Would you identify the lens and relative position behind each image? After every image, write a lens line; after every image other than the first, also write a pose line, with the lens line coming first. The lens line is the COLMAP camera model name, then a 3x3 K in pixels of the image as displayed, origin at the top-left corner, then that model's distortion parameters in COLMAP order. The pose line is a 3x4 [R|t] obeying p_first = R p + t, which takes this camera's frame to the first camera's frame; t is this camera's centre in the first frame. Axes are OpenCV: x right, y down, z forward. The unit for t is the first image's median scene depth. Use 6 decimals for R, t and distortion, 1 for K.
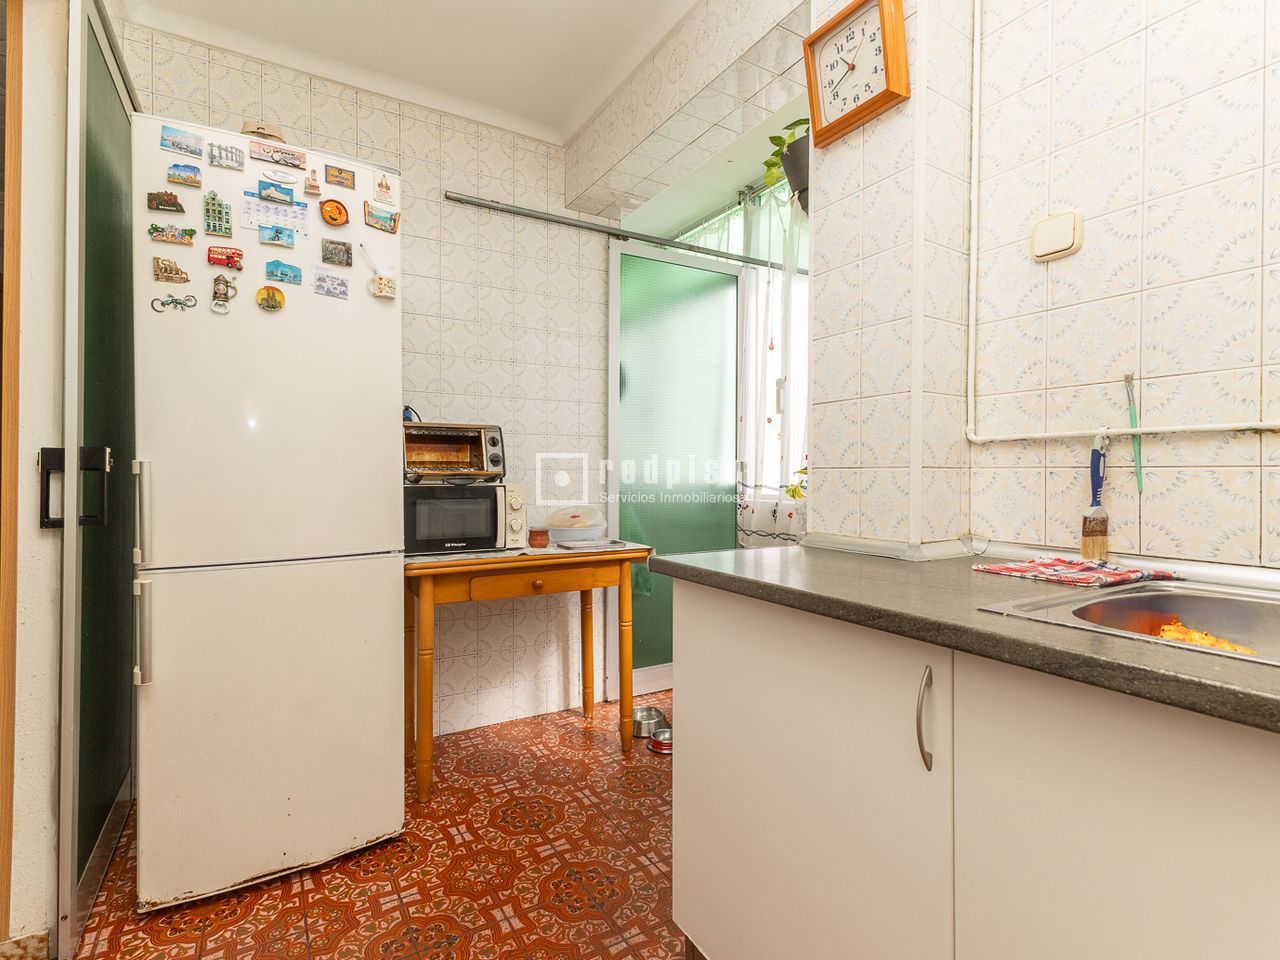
lens RADIAL K [[620.0, 0, 639.5], [0, 620.0, 474.6], [0, 0, 1]] dist [0.009933, -0.001081]
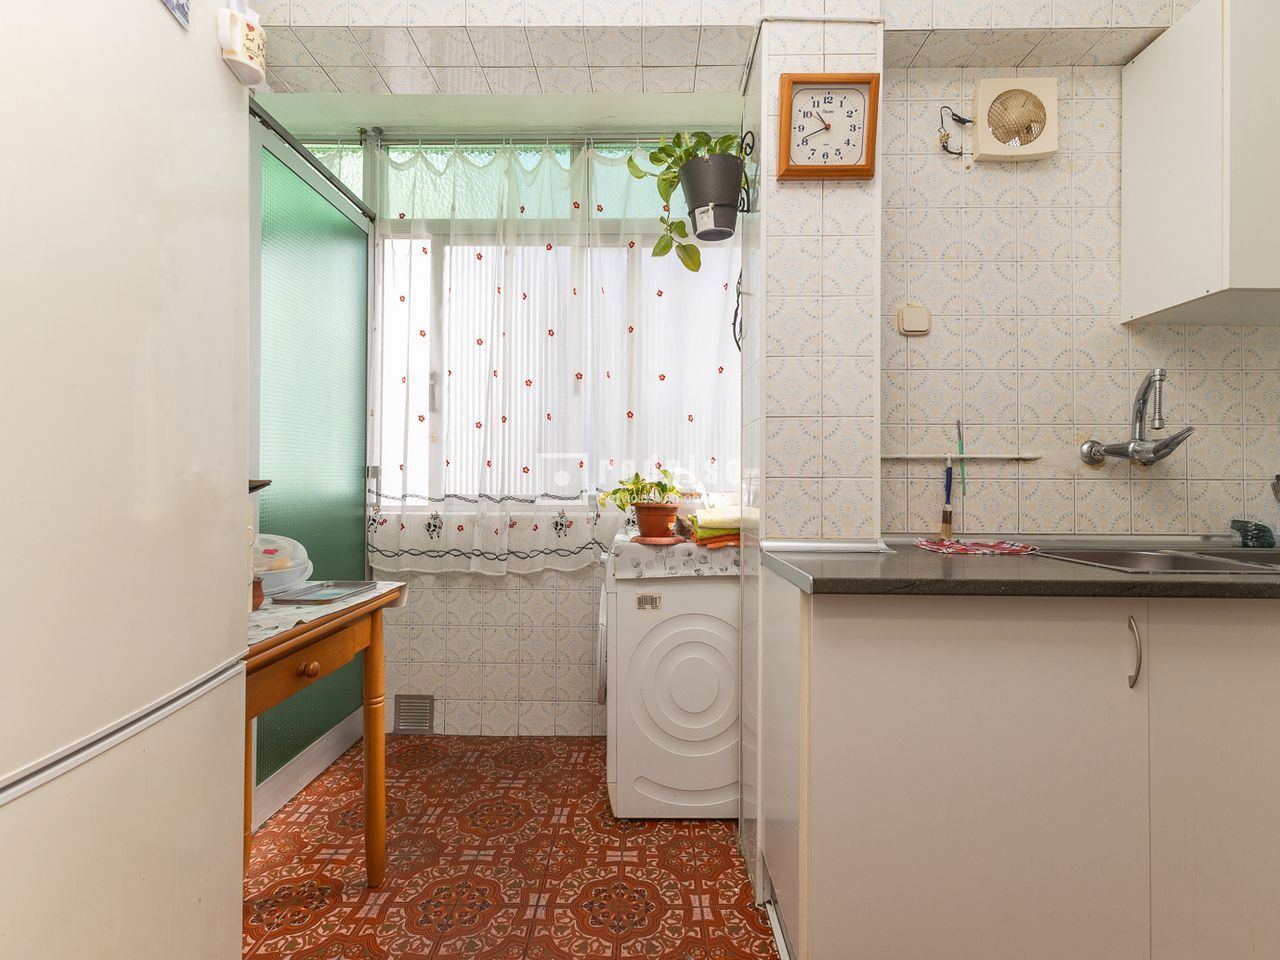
lens RADIAL K [[620.0, 0, 639.5], [0, 620.0, 474.6], [0, 0, 1]] dist [0.009933, -0.001081]
pose [[0.542106, 0.010268, 0.840247, -0.876561], [-0.002187, 0.999939, -0.010809, -0.003941], [-0.840307, 0.004022, 0.542095, 0.739145]]
